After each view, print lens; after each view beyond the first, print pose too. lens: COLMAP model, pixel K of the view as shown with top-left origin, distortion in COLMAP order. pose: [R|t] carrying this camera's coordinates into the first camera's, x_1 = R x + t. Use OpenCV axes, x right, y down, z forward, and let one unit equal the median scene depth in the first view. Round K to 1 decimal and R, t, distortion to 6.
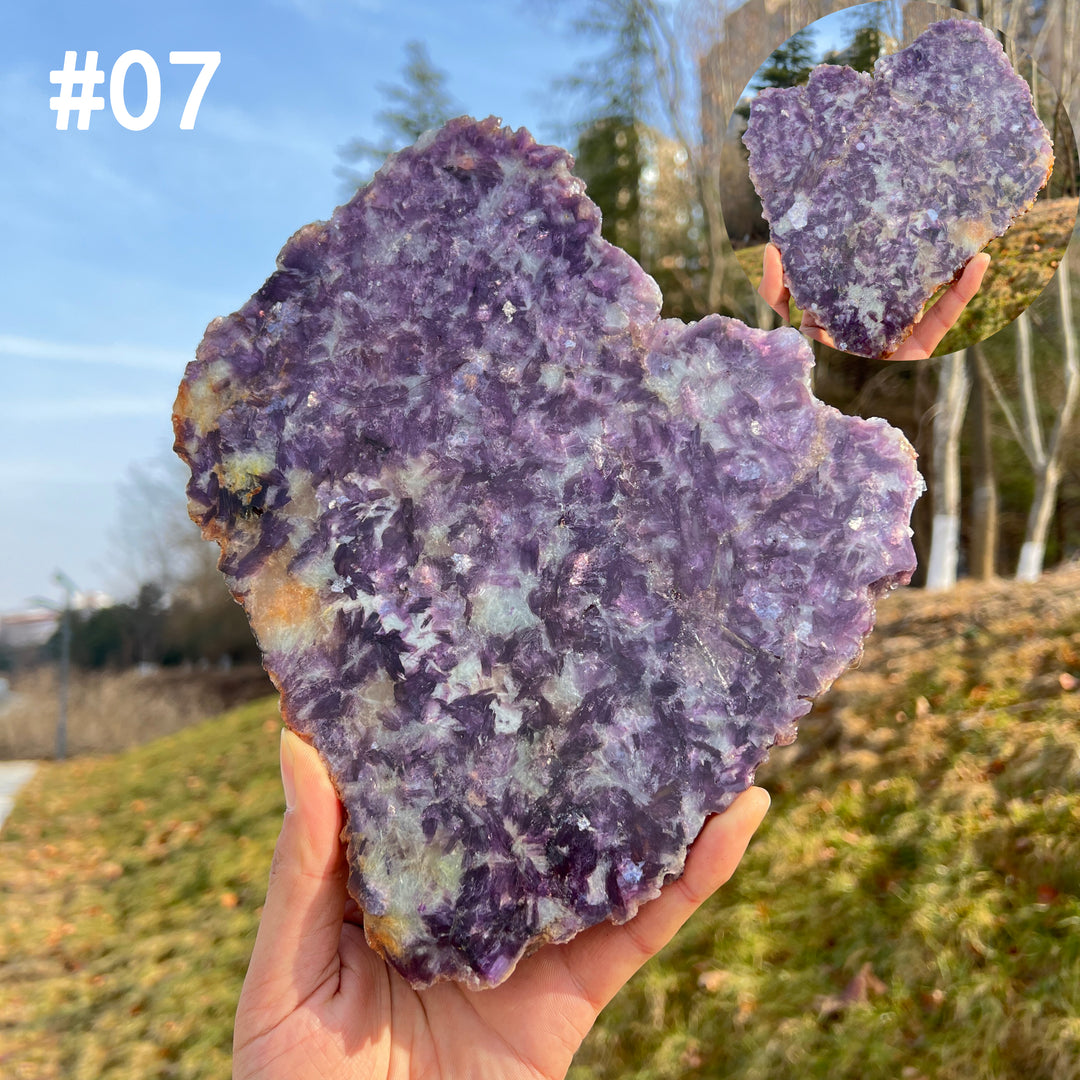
lens RADIAL K [[1109.9, 0, 538.3], [0, 1109.9, 535.5], [0, 0, 1]] dist [0.003403, 0.001564]
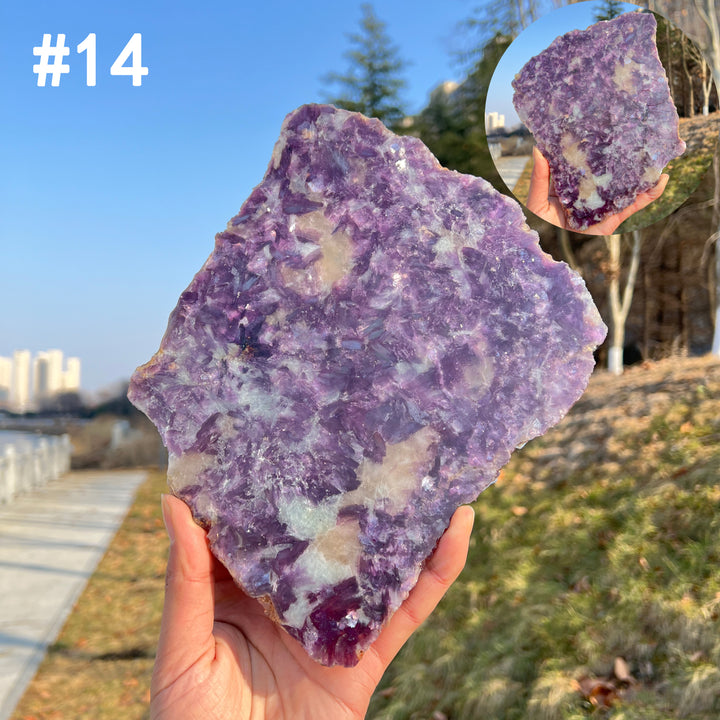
lens RADIAL K [[739.9, 0, 358.9], [0, 739.9, 357.0], [0, 0, 1]] dist [0.003403, 0.001564]
pose [[0.989898, -0.019180, -0.140480, 0.071164], [0.025580, 0.998709, 0.043892, -0.024560], [0.139457, -0.047042, 0.989110, -0.152229]]
